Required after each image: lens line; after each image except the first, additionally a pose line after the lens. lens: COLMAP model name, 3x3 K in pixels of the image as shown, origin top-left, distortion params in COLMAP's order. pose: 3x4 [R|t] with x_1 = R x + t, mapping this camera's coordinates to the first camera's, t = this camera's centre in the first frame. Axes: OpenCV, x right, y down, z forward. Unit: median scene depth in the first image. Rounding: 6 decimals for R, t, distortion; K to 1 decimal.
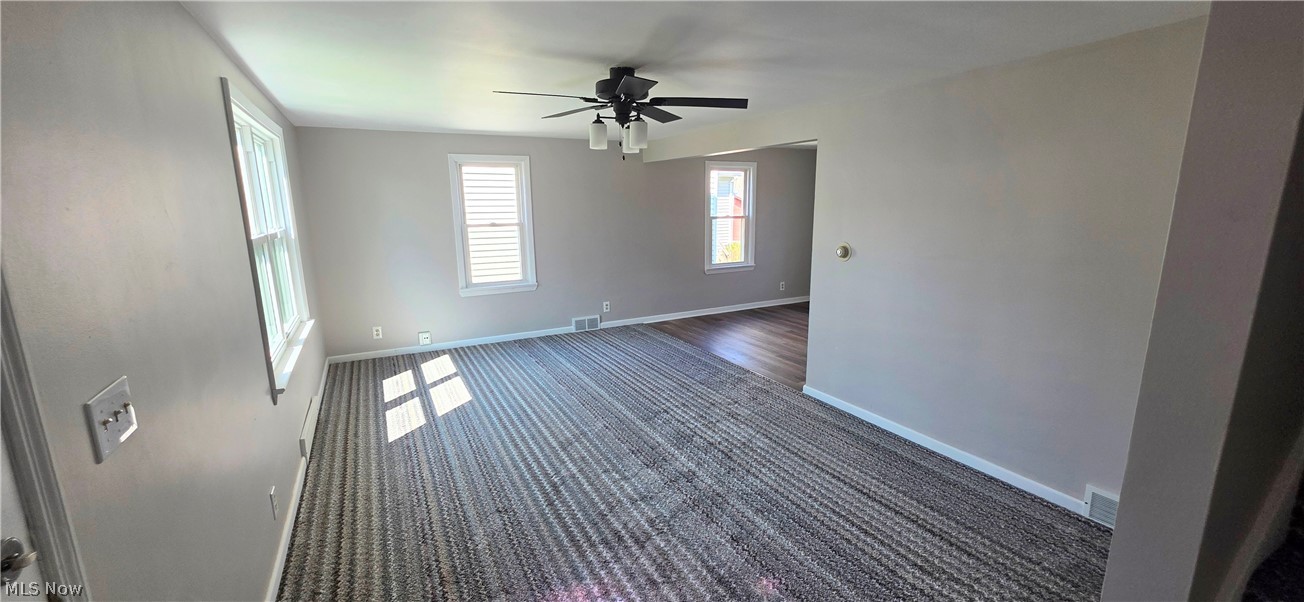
lens RADIAL K [[520.2, 0, 659.9], [0, 520.2, 305.0], [0, 0, 1]] dist [-0.001343, -0.000584]
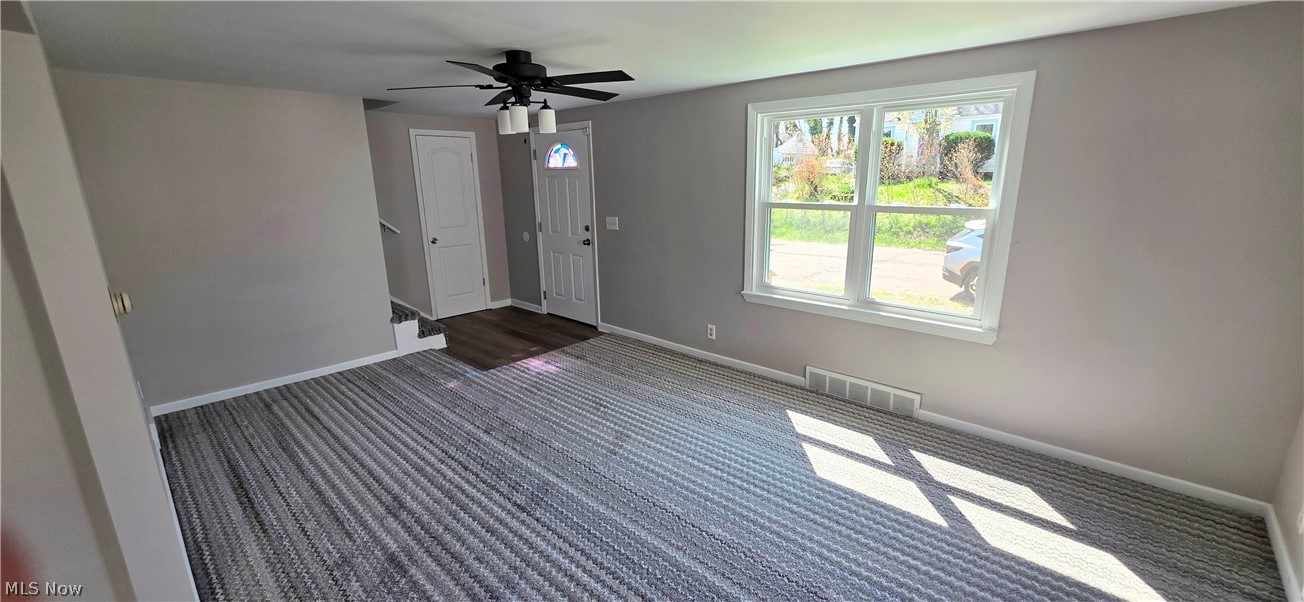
lens RADIAL K [[525.5, 0, 658.2], [0, 525.5, 307.6], [0, 0, 1]] dist [0.000435, 0.000044]
pose [[-0.951008, 0.092750, -0.294924, 0.017071], [-0.043556, 0.904230, 0.424820, -0.329036], [0.306081, 0.416853, -0.855890, 1.584546]]
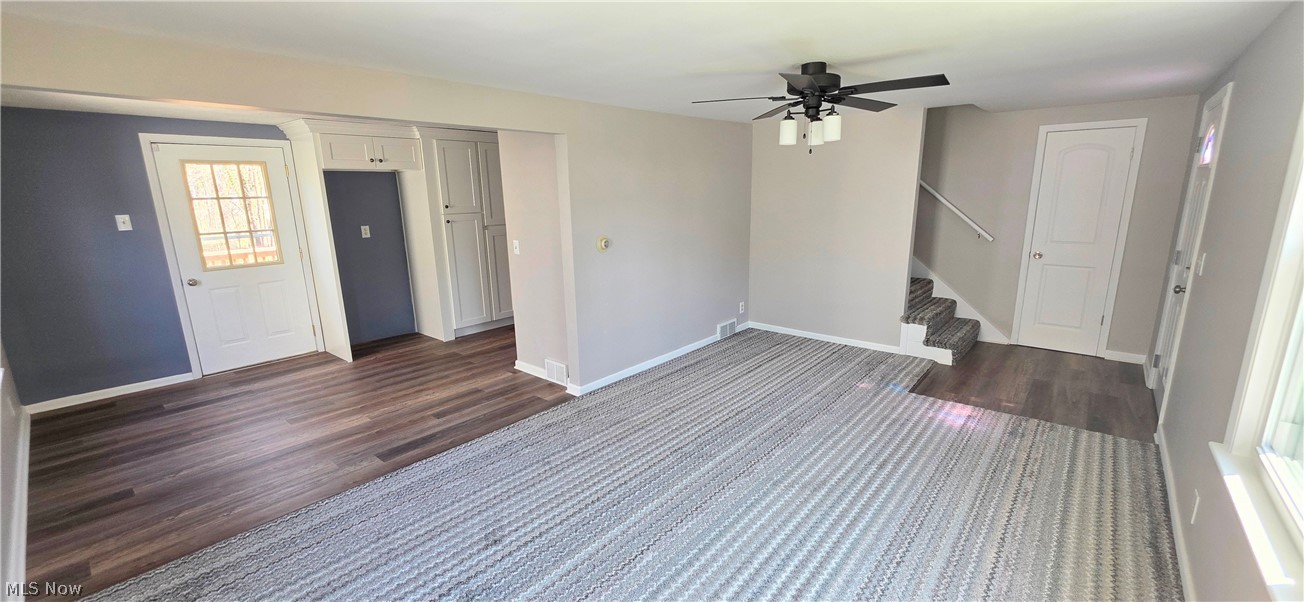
lens RADIAL K [[520.2, 0, 659.9], [0, 520.2, 305.0], [0, 0, 1]] dist [-0.001343, -0.000584]
pose [[-0.347158, -0.190947, 0.918161, -0.730488], [0.209237, 0.938602, 0.274310, -0.259584], [-0.914167, 0.287342, -0.285891, 1.249438]]
